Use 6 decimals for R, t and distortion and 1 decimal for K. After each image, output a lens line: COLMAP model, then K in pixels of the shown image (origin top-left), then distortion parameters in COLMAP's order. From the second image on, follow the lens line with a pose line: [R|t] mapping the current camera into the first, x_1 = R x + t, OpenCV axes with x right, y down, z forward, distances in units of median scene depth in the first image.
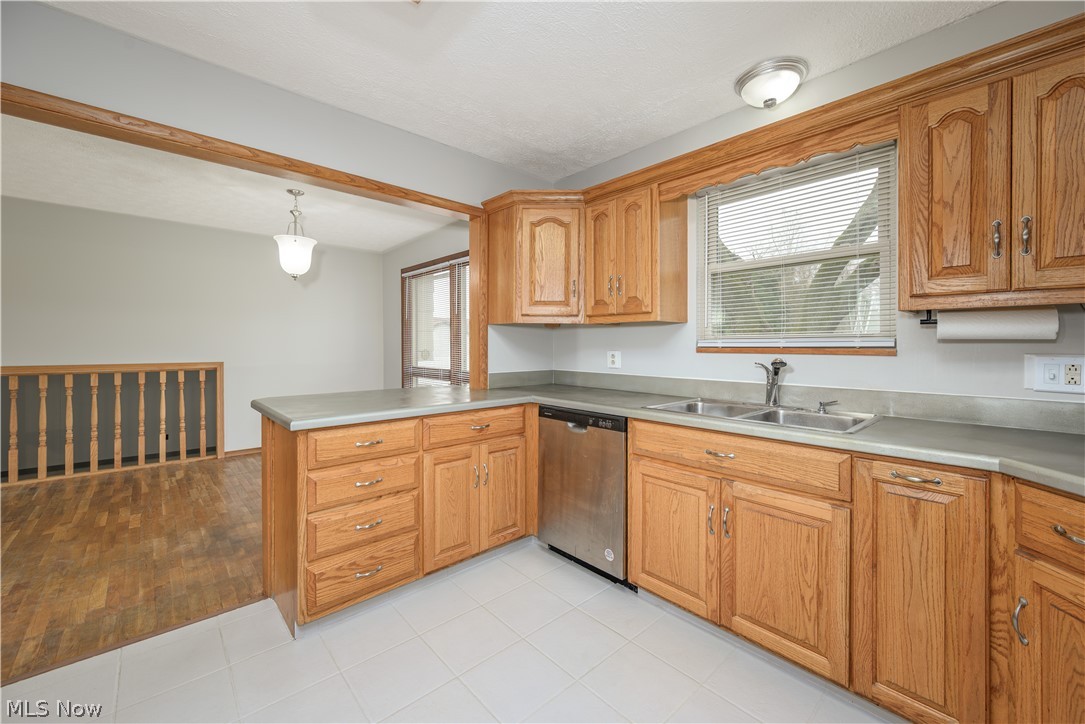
lens RADIAL K [[431.9, 0, 546.0], [0, 431.9, 344.4], [0, 0, 1]] dist [-0.000078, -0.000324]
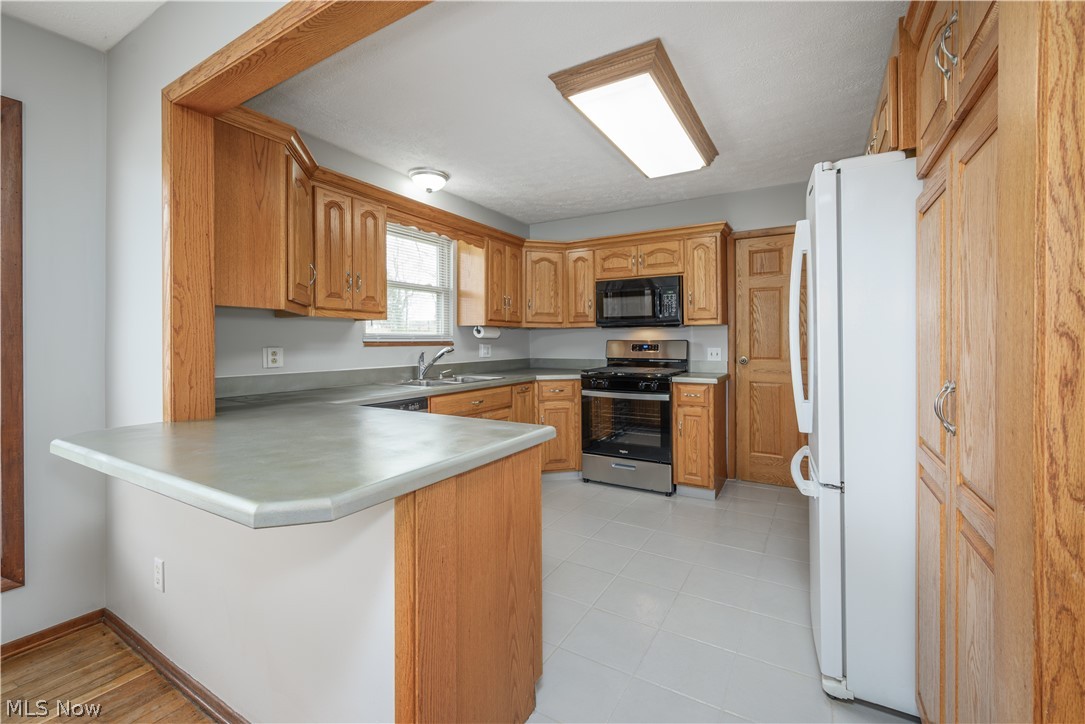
lens RADIAL K [[450.2, 0, 551.2], [0, 450.2, 335.6], [0, 0, 1]] dist [-0.000579, 0.000017]
pose [[-0.291792, 0.011184, 0.956416, -1.282660], [0.001296, 0.999935, -0.011298, 0.004023], [-0.956481, -0.002057, -0.291788, 1.110939]]
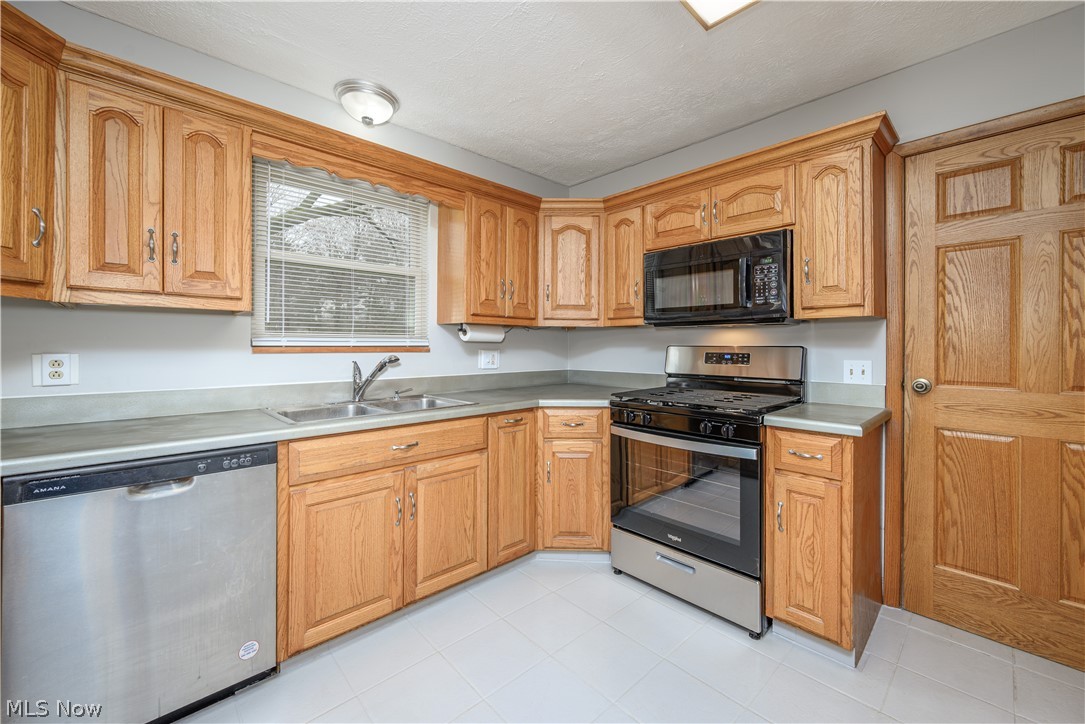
lens RADIAL K [[431.9, 0, 551.5], [0, 431.9, 344.1], [0, 0, 1]] dist [-0.000078, -0.000324]
pose [[-0.019697, 0.003474, 0.999800, -0.600849], [-0.004484, 0.999984, -0.003563, 0.003322], [-0.999796, -0.004553, -0.019681, 0.586474]]
